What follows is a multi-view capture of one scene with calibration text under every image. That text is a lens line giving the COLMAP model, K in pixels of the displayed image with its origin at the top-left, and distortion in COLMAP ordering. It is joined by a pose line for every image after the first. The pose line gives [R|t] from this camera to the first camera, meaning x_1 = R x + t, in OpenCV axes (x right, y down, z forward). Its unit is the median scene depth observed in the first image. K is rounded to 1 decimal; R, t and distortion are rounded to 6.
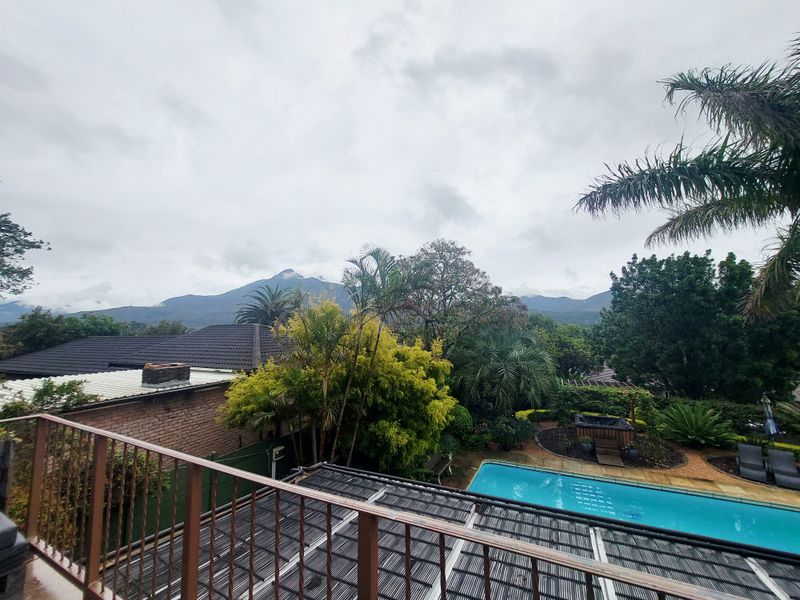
lens RADIAL K [[320.5, 0, 401.4], [0, 320.5, 298.8], [0, 0, 1]] dist [-0.022000, 0.001789]
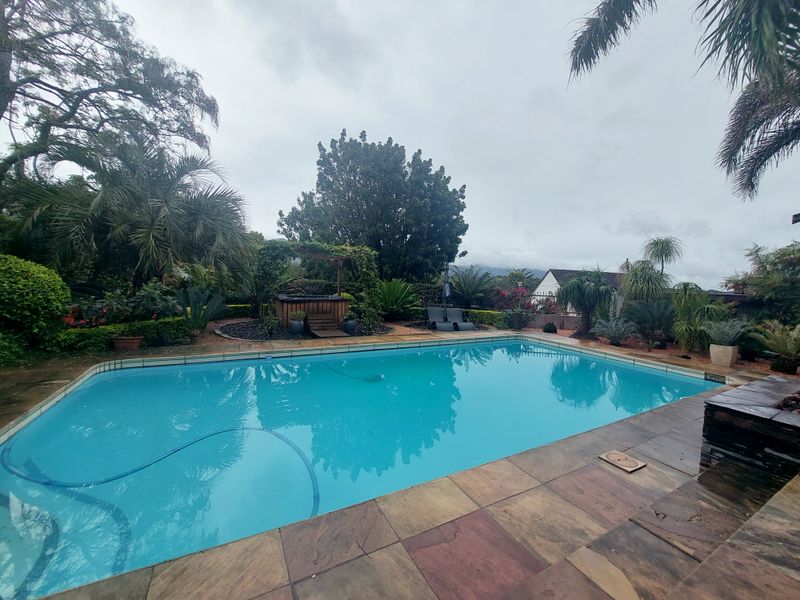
lens RADIAL K [[320.5, 0, 397.0], [0, 320.5, 301.1], [0, 0, 1]] dist [-0.022000, 0.001789]
pose [[0.581203, -0.011667, 0.813675, 0.127215], [-0.136454, 0.984342, 0.111582, 0.274697], [-0.802237, -0.175882, 0.570510, 0.387292]]
